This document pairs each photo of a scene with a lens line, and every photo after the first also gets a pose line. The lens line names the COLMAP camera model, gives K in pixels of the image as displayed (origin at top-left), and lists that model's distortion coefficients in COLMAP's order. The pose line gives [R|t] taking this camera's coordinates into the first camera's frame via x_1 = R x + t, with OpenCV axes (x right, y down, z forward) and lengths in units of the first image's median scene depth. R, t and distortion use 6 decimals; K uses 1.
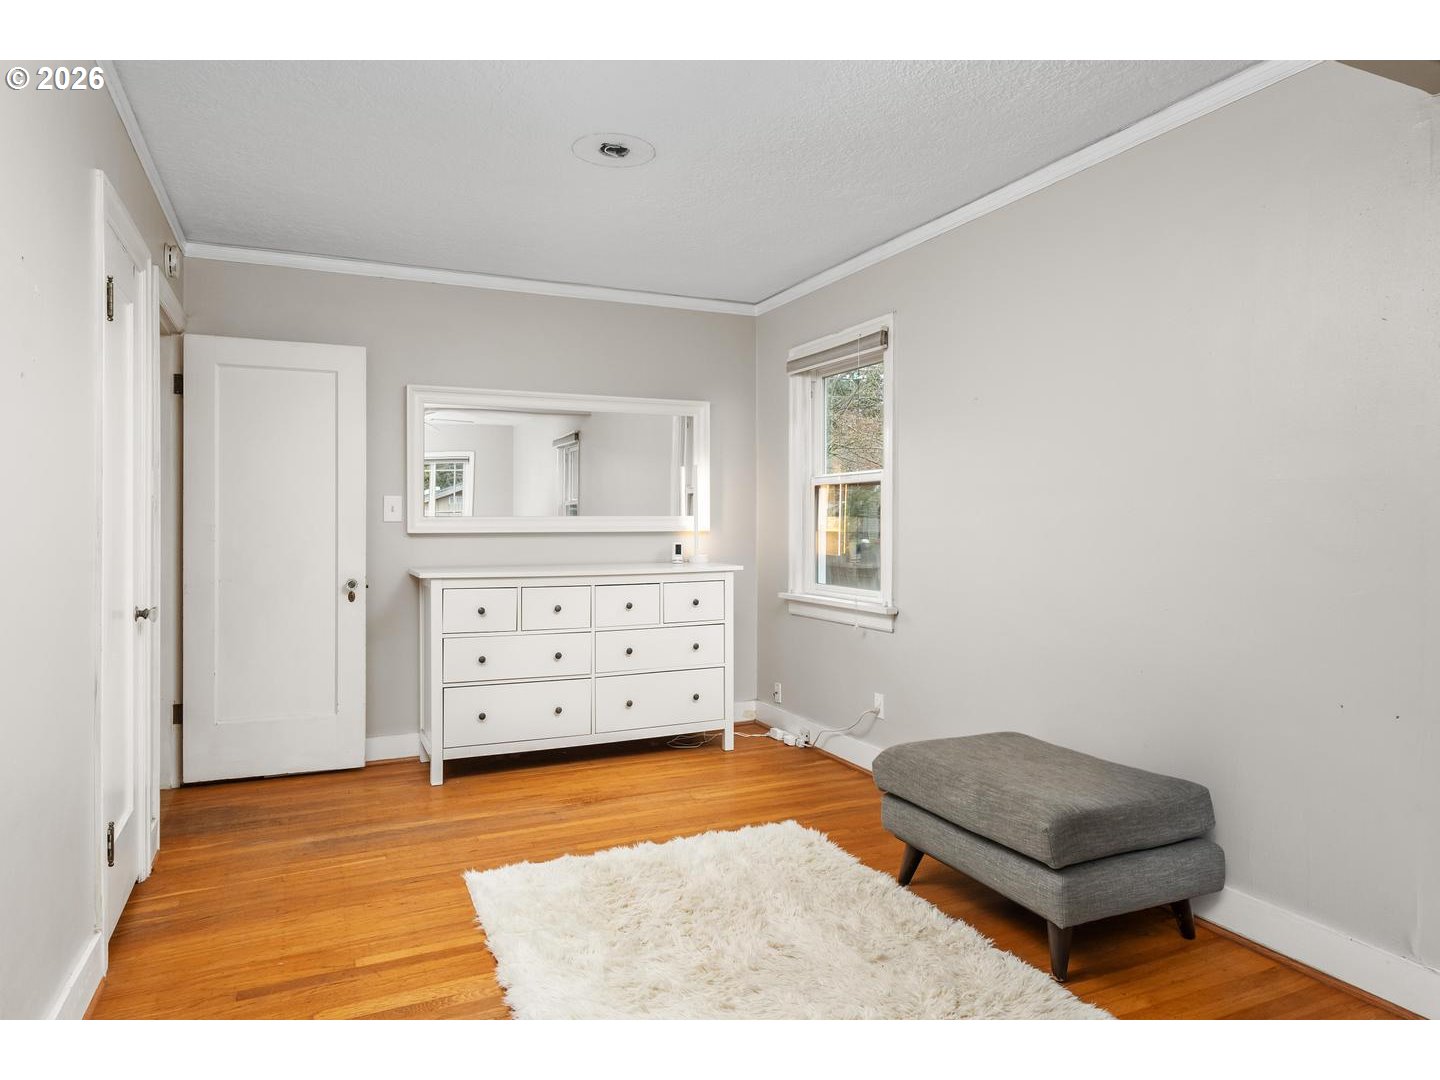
lens RADIAL K [[898.4, 0, 717.7], [0, 898.4, 535.2], [0, 0, 1]] dist [-0.003108, 0.007184]
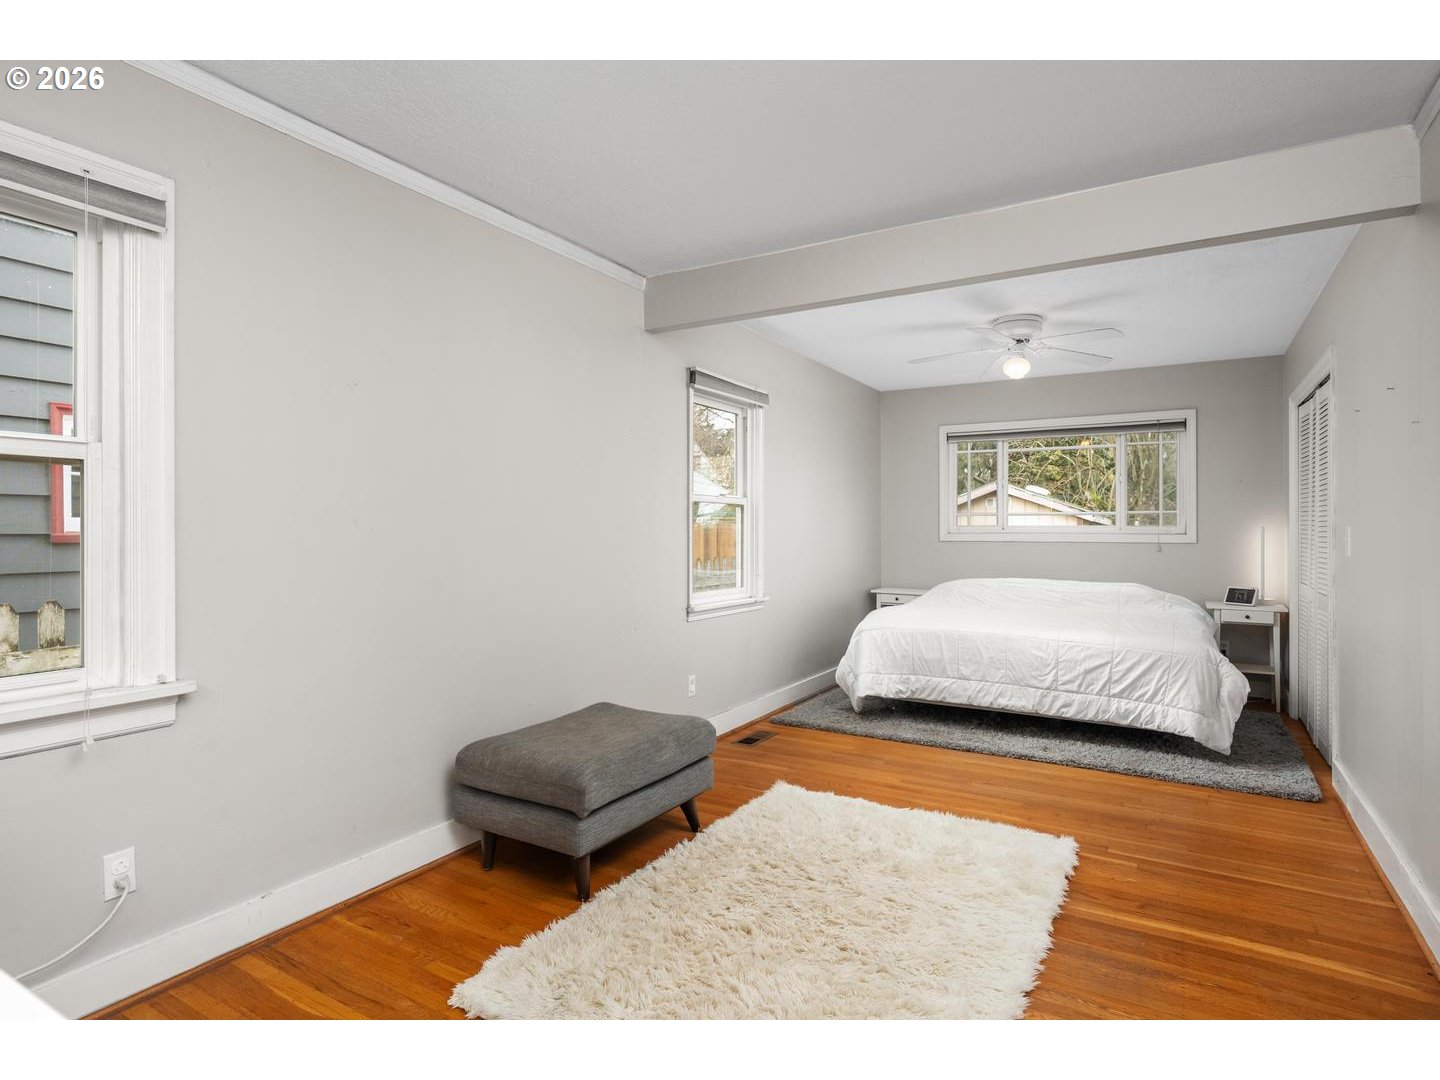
lens RADIAL K [[755.1, 0, 717.3], [0, 755.1, 531.2], [0, 0, 1]] dist [-0.001141, -0.000188]
pose [[-0.565635, -0.006071, 0.824633, -0.414947], [0.008091, 0.999884, 0.012912, -0.021979], [-0.824616, 0.013975, -0.565520, 0.987334]]
